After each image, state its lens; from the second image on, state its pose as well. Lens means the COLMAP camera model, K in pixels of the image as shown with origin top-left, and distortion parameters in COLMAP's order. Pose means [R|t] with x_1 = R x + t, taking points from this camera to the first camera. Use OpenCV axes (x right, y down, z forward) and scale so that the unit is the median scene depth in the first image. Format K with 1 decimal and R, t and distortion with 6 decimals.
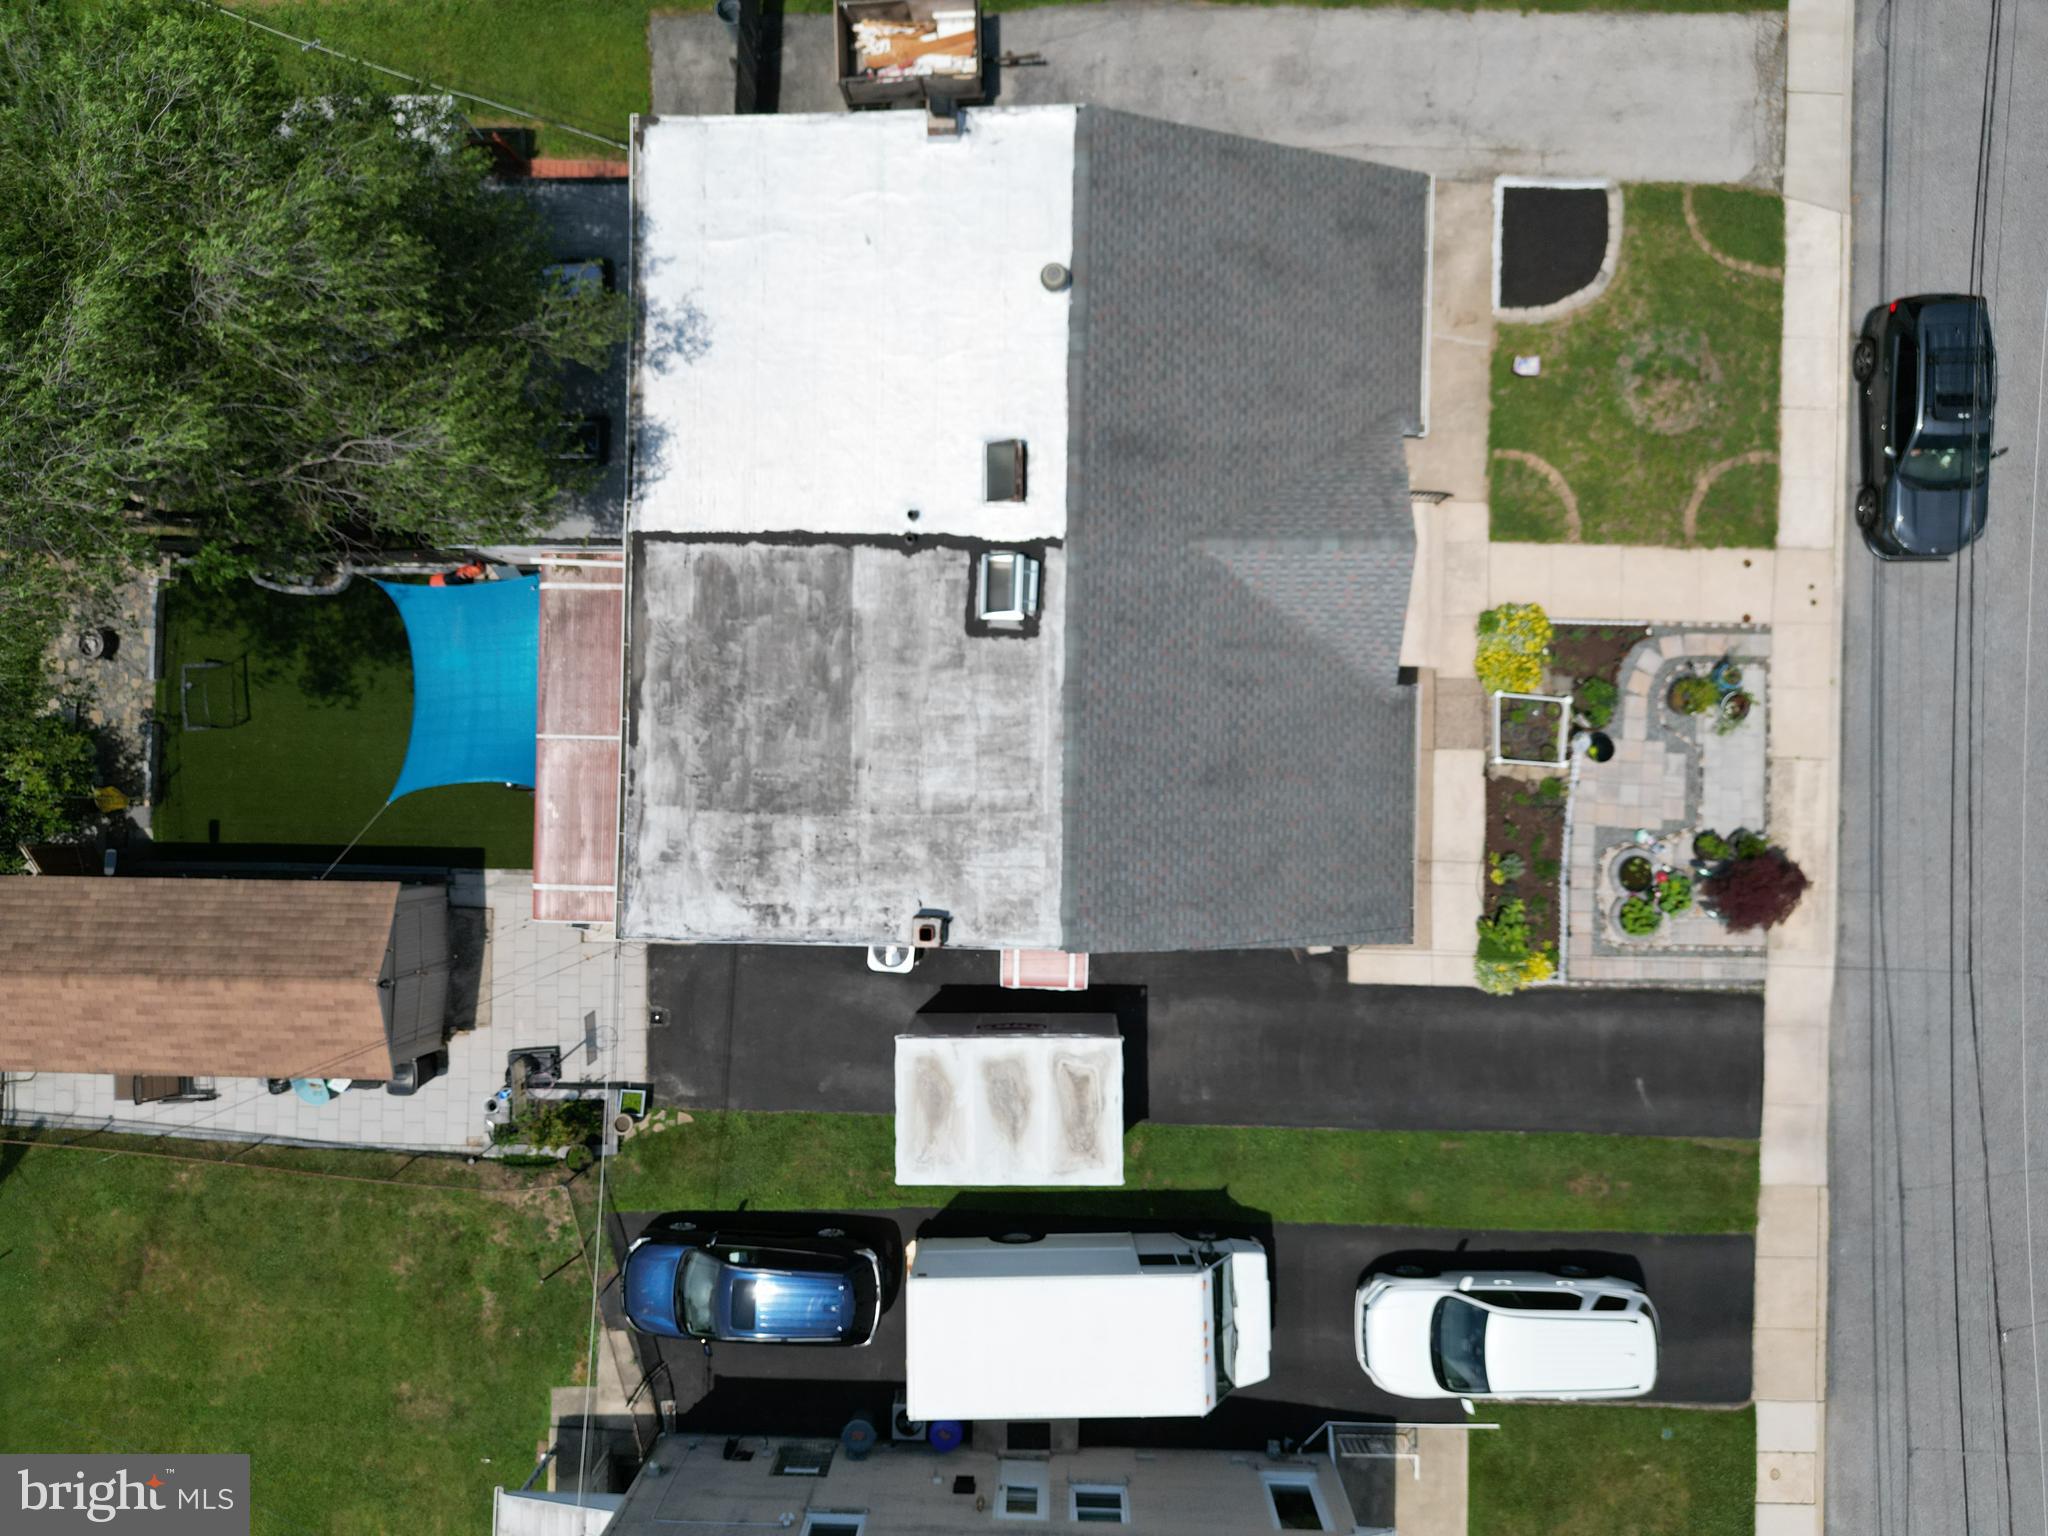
lens RADIAL K [[1445.2, 0, 1024.0], [0, 1445.2, 768.0], [0, 0, 1]] dist [0.069419, -0.073467]
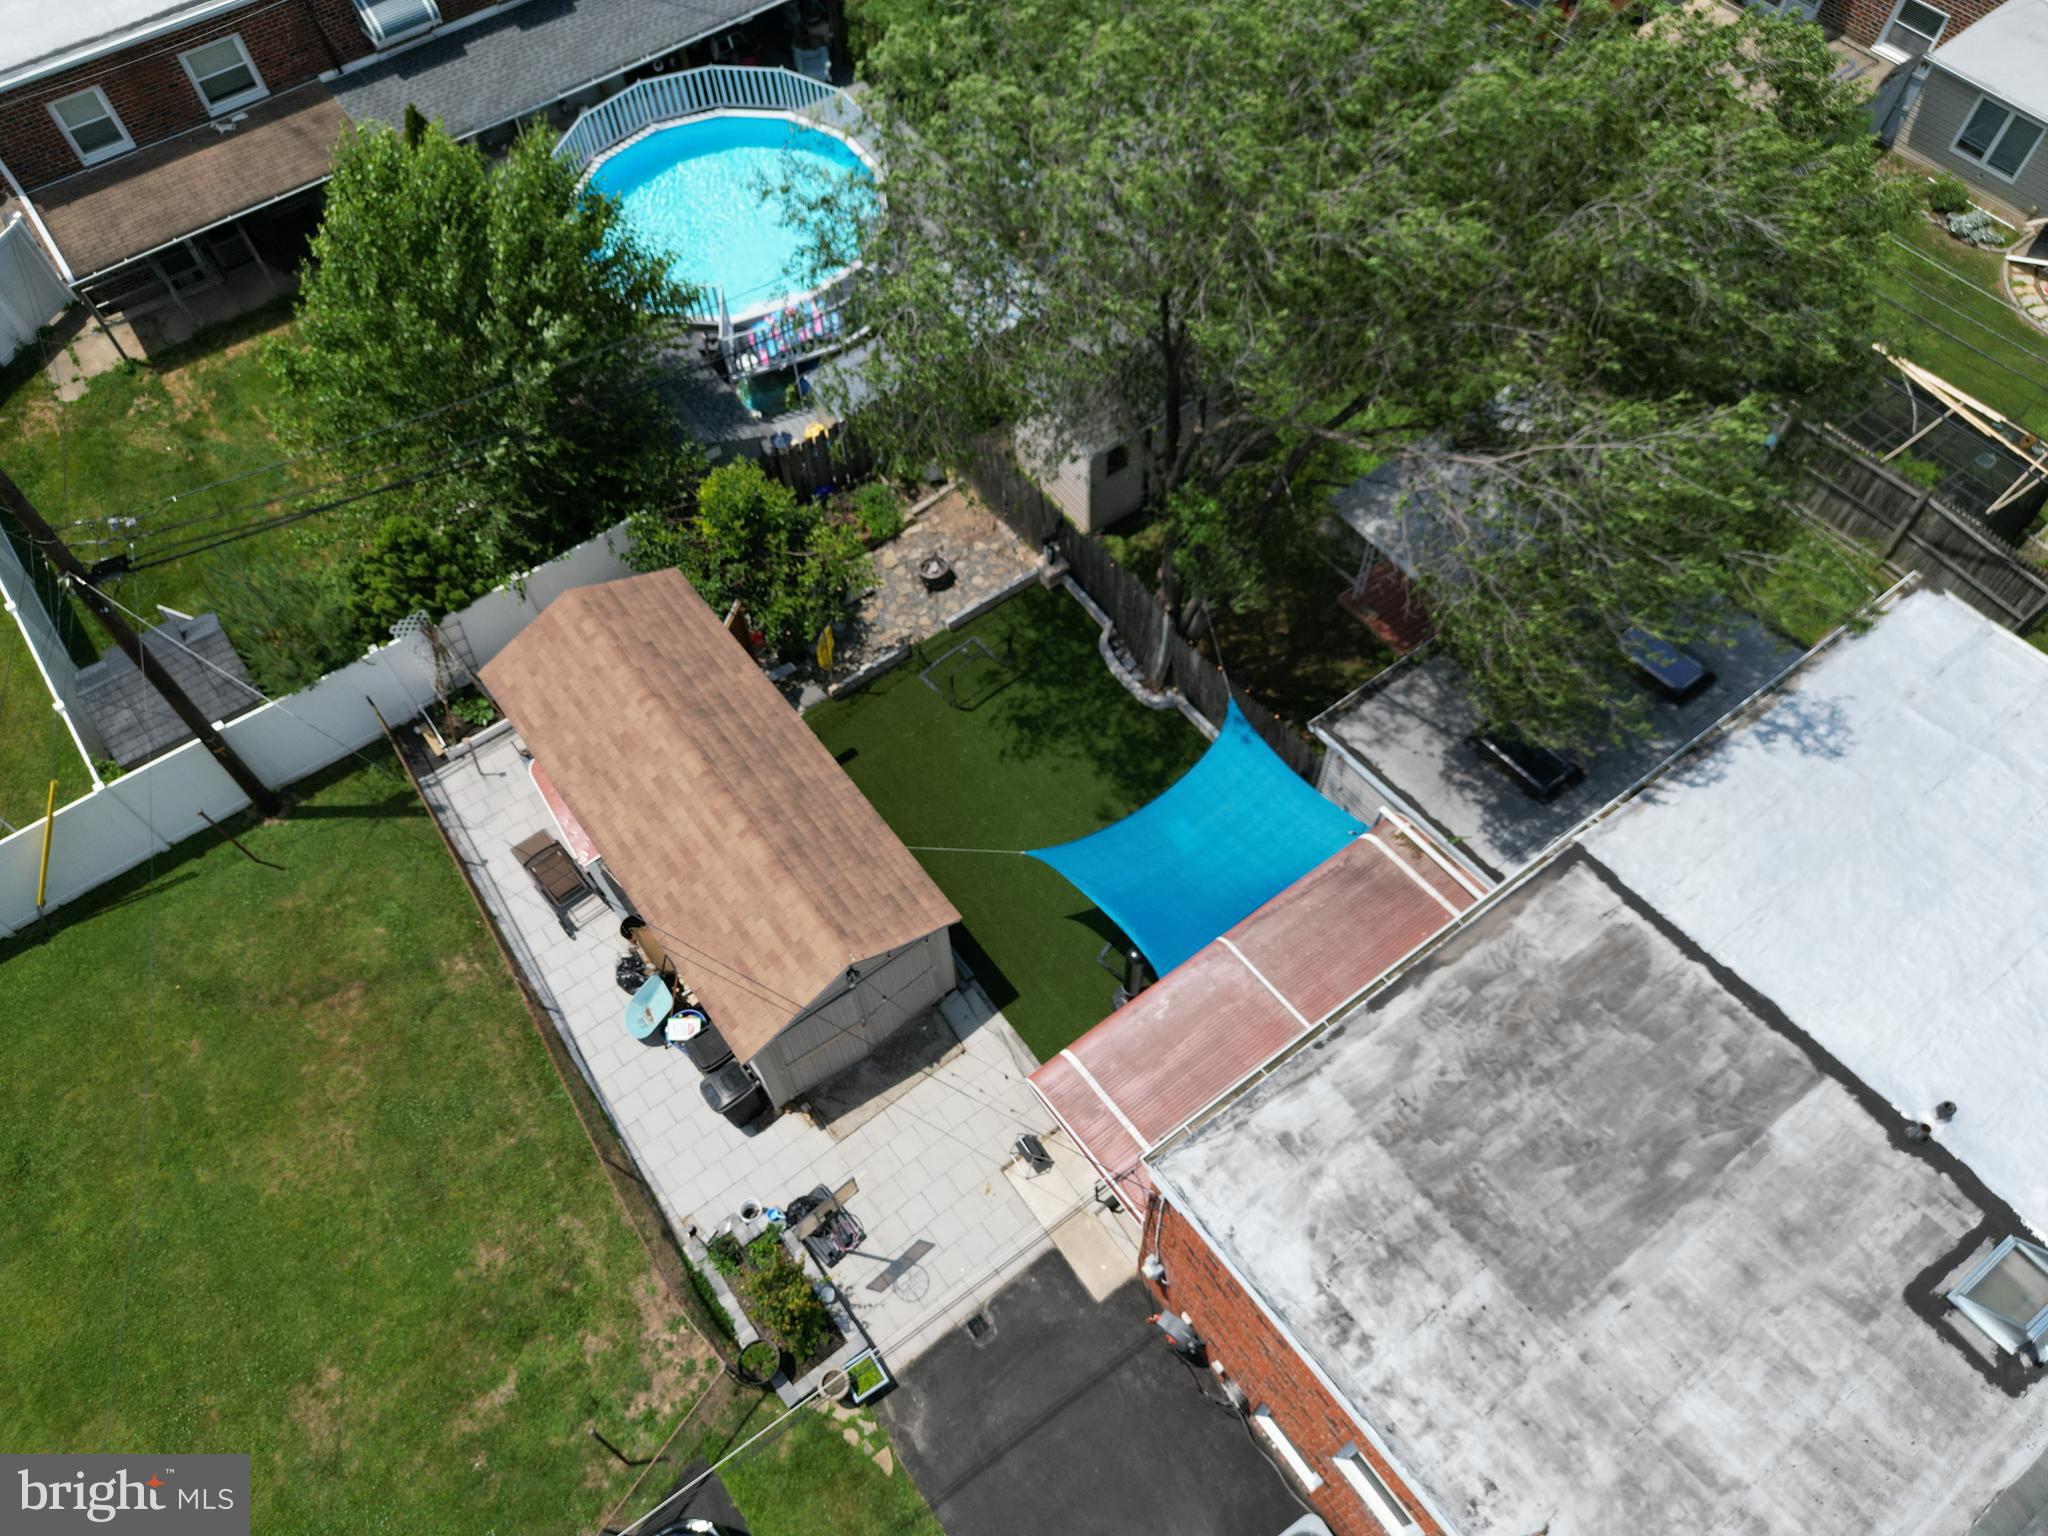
lens RADIAL K [[1455.0, 0, 1025.4], [0, 1455.0, 758.5], [0, 0, 1]] dist [0.054412, -0.054313]
pose [[0.612034, 0.671408, -0.417883, -0.131671], [-0.790603, 0.532170, -0.302891, 0.224484], [0.019021, 0.515759, 0.856522, 0.274655]]
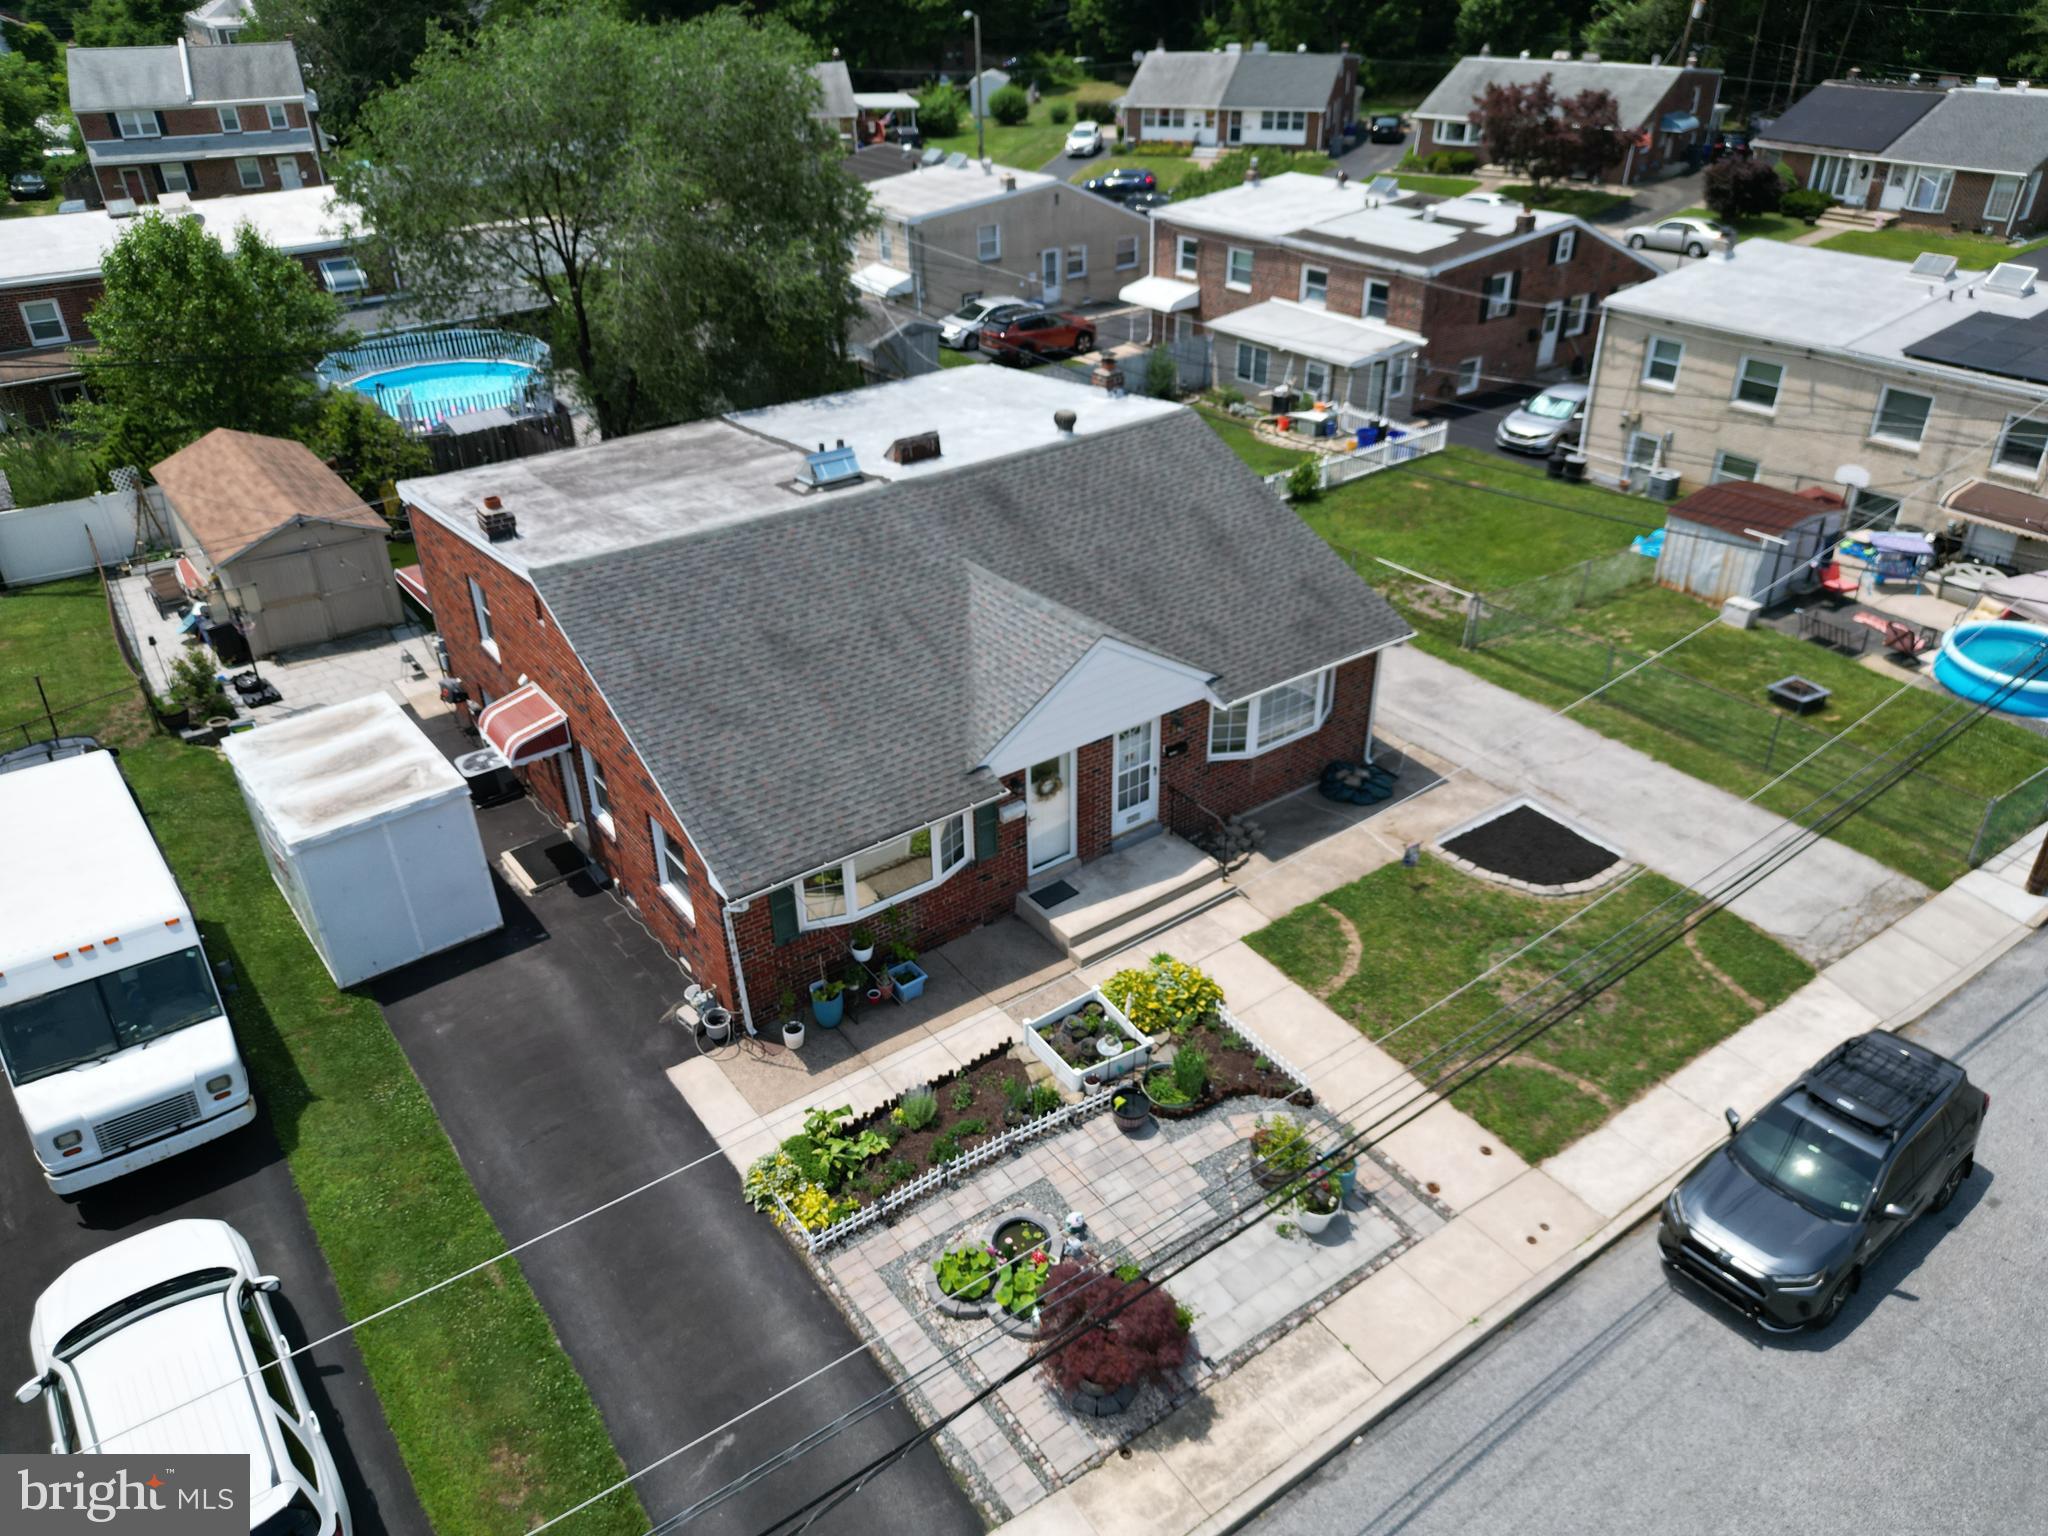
lens RADIAL K [[1455.0, 0, 1025.4], [0, 1455.0, 758.5], [0, 0, 1]] dist [0.054412, -0.054313]
pose [[0.607452, 0.408792, -0.681096, 0.767164], [-0.794301, 0.322688, -0.514740, 0.330906], [0.009360, 0.853675, 0.520722, 0.490906]]
